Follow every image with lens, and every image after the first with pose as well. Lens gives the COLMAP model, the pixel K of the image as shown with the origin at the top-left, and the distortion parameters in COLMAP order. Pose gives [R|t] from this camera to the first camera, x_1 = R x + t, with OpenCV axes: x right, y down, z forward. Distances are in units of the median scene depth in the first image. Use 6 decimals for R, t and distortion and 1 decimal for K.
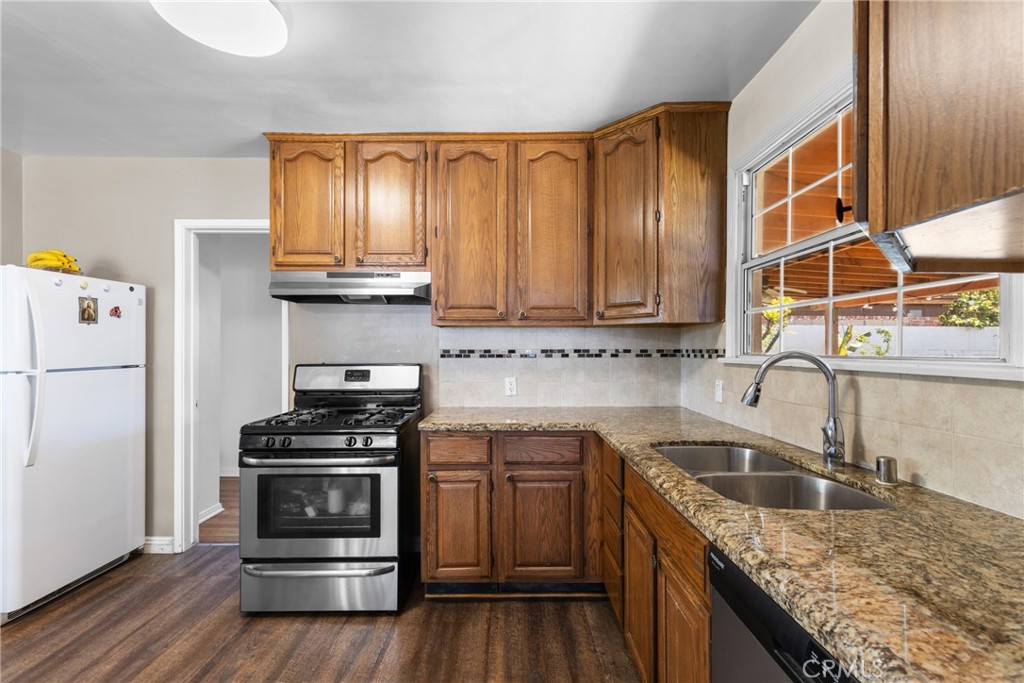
lens RADIAL K [[465.8, 0, 509.6], [0, 465.8, 348.3], [0, 0, 1]] dist [0.009171, -0.000397]
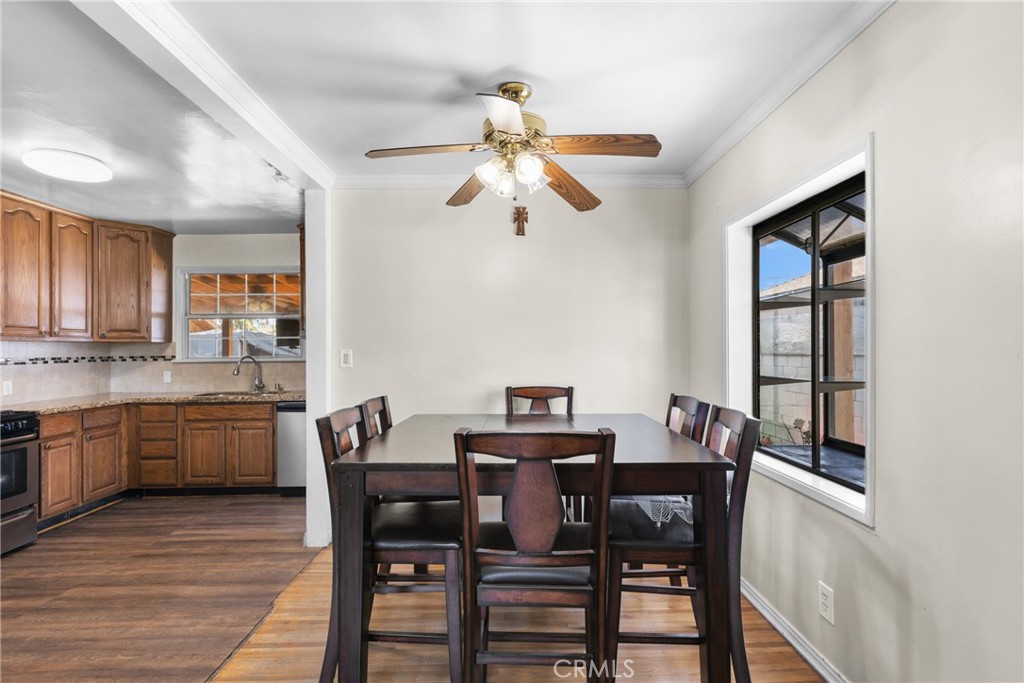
lens RADIAL K [[501.5, 0, 510.9], [0, 501.5, 346.9], [0, 0, 1]] dist [0.001923, 0.000391]
pose [[-0.023590, 0.005750, 0.999705, -1.380283], [0.007935, 0.999953, -0.005564, -0.010185], [-0.999690, 0.007801, -0.023635, -0.321326]]
